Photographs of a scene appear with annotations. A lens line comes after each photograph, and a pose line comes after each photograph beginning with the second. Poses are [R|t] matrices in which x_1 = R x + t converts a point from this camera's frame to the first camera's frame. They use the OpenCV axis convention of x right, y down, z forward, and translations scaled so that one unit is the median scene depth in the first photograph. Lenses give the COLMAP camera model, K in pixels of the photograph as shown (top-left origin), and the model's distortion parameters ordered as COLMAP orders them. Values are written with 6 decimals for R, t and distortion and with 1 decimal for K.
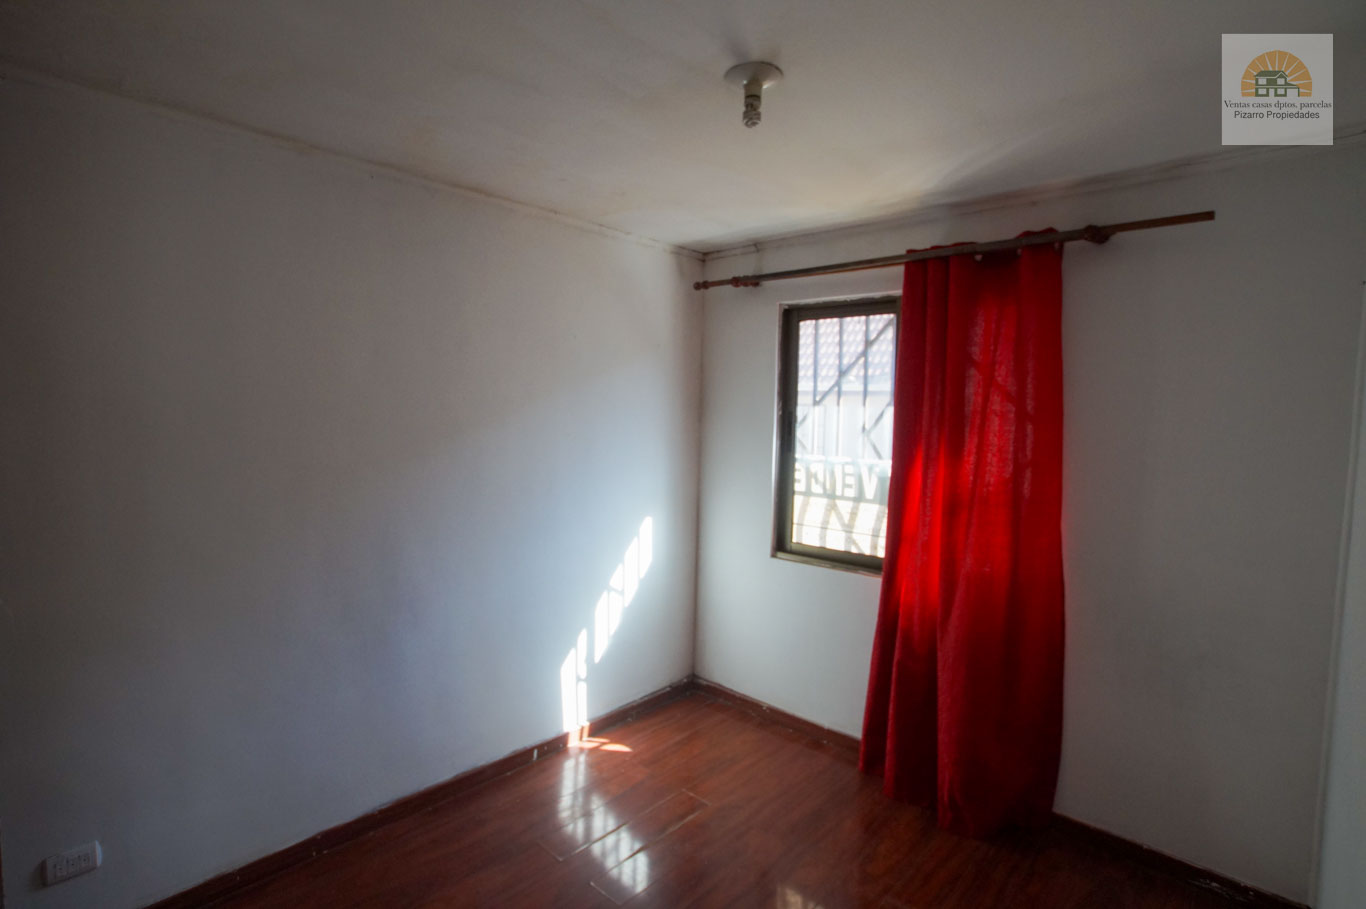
lens RADIAL K [[655.9, 0, 663.1], [0, 655.9, 452.5], [0, 0, 1]] dist [-0.055391, 0.019281]
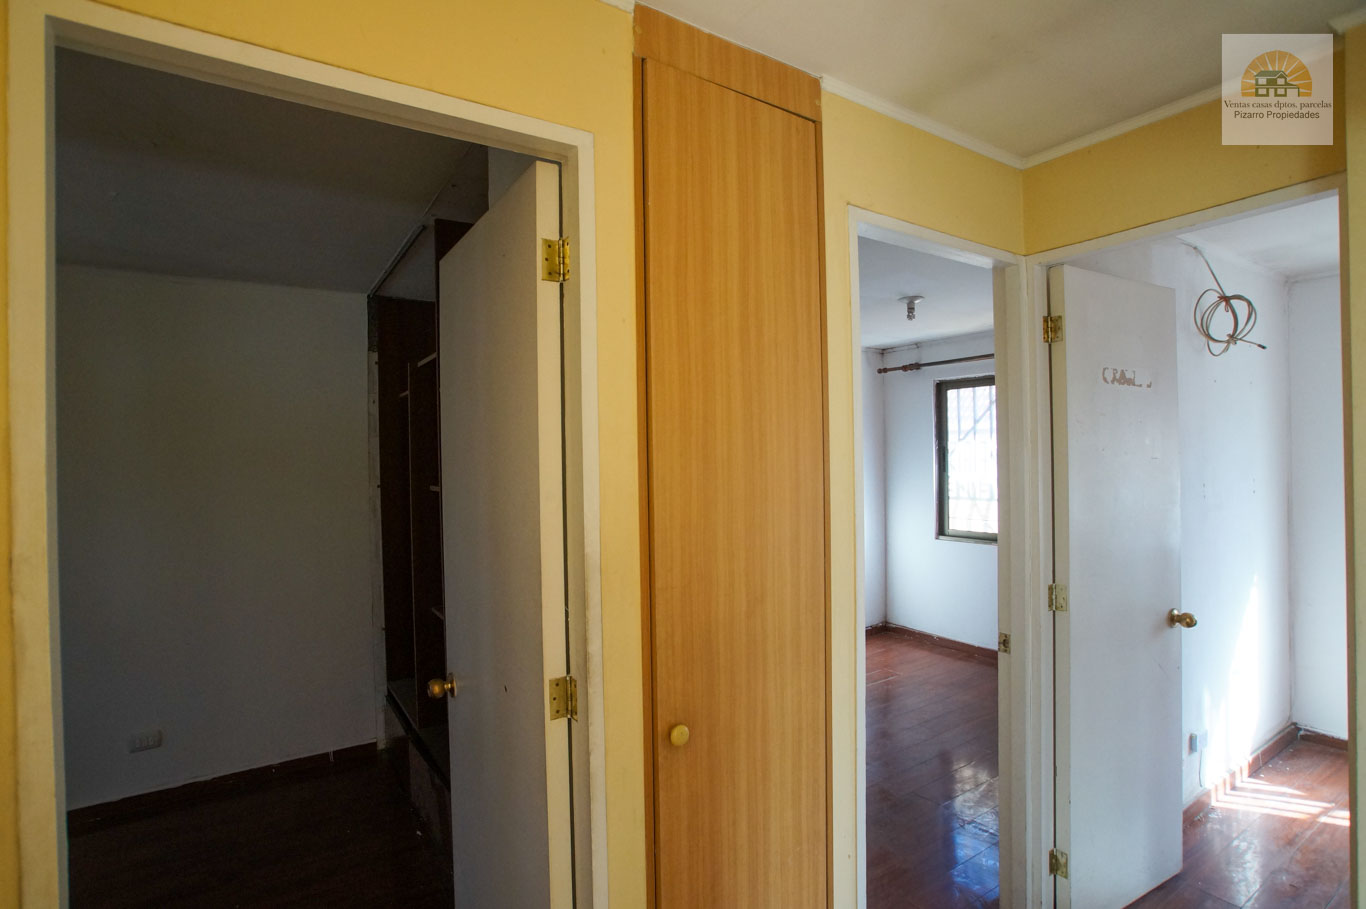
lens RADIAL K [[655.9, 0, 663.1], [0, 655.9, 452.5], [0, 0, 1]] dist [-0.055391, 0.019281]
pose [[0.969390, -0.034090, -0.243146, -0.086599], [0.017611, 0.997417, -0.069629, 0.051870], [0.244892, 0.063216, 0.967487, -0.718185]]
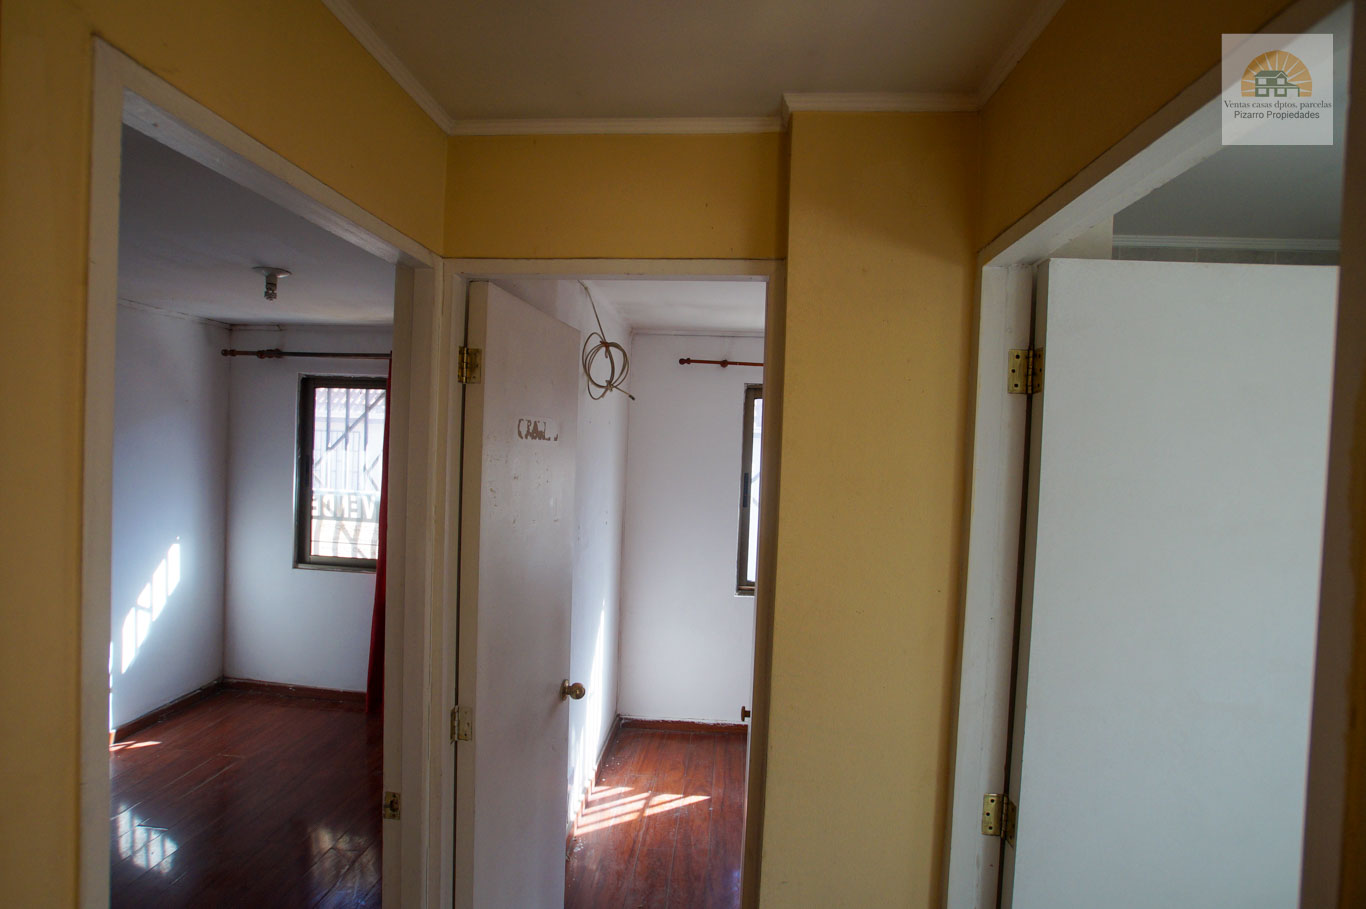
lens RADIAL K [[655.9, 0, 663.1], [0, 655.9, 452.5], [0, 0, 1]] dist [-0.055391, 0.019281]
pose [[0.786600, -0.001784, 0.617460, -0.046392], [0.016596, 0.999696, -0.018253, -0.034184], [-0.617239, 0.024605, 0.786391, -0.473824]]
